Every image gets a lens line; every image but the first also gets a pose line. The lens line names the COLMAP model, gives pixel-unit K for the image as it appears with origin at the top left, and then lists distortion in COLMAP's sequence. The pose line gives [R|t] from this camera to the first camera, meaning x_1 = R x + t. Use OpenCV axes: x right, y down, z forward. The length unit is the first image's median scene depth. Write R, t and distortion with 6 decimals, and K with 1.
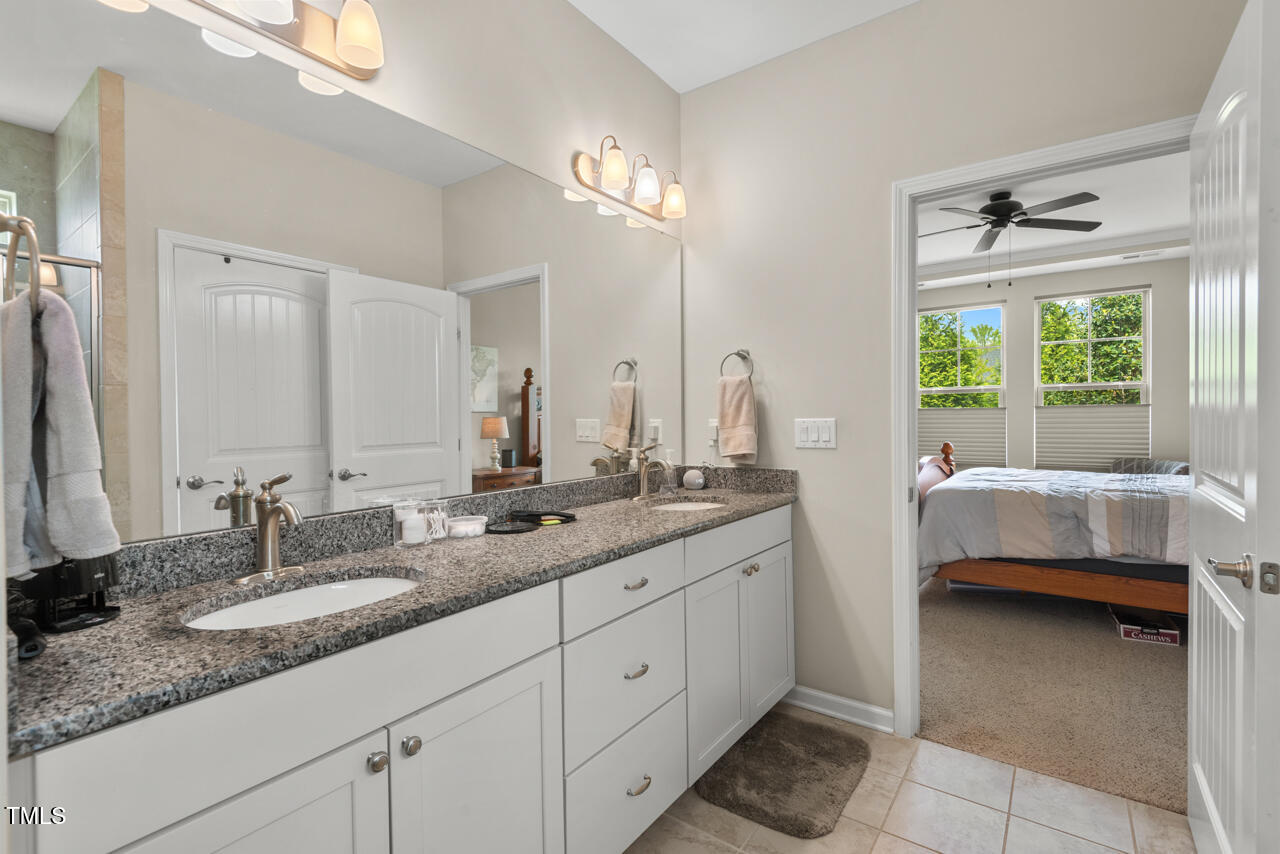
lens RADIAL K [[575.8, 0, 642.0], [0, 575.8, 425.2], [0, 0, 1]] dist [0.035617, -0.025916]
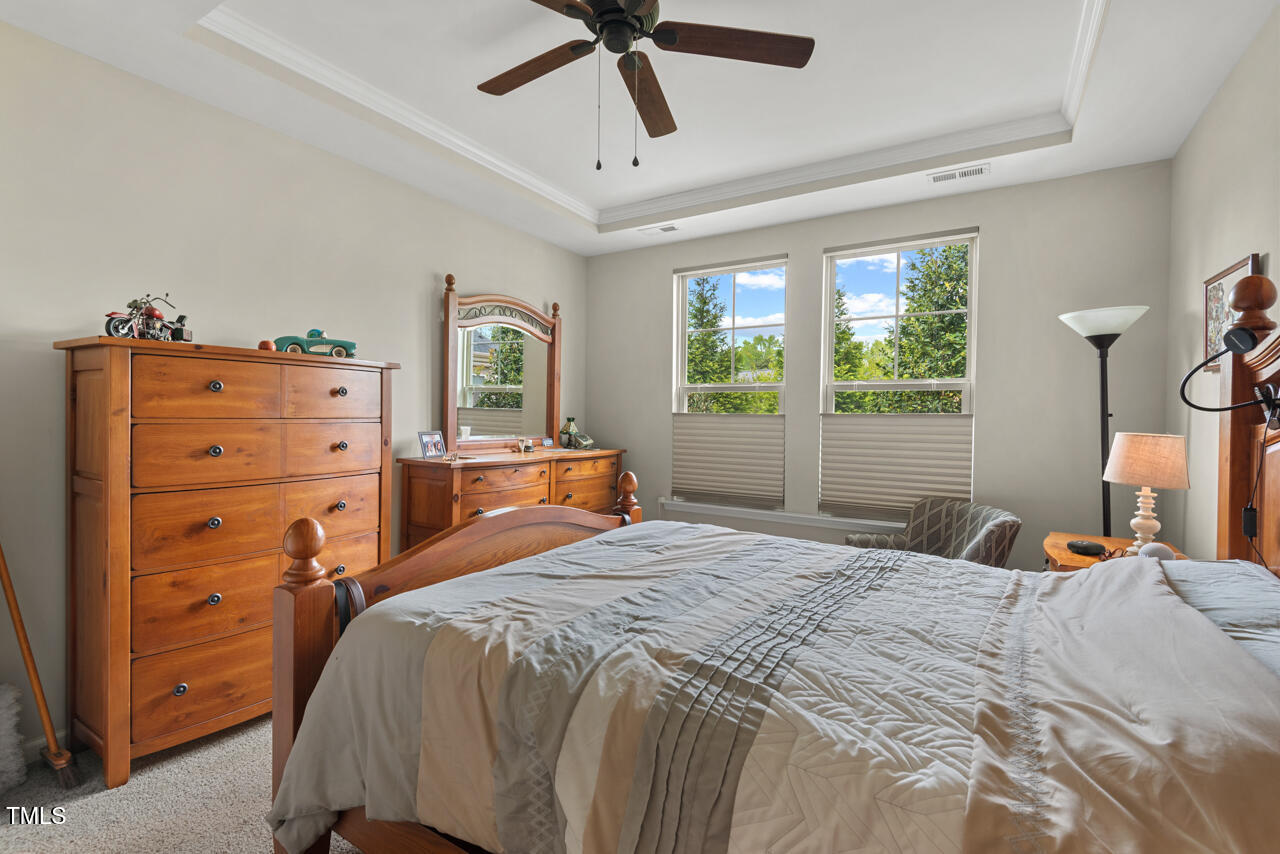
lens RADIAL K [[575.8, 0, 642.0], [0, 575.8, 425.2], [0, 0, 1]] dist [0.035617, -0.025916]
pose [[0.996447, 0.018743, 0.082107, 0.417461], [-0.018912, 0.999820, 0.001277, -0.016190], [-0.082068, -0.002825, 0.996623, 0.358622]]
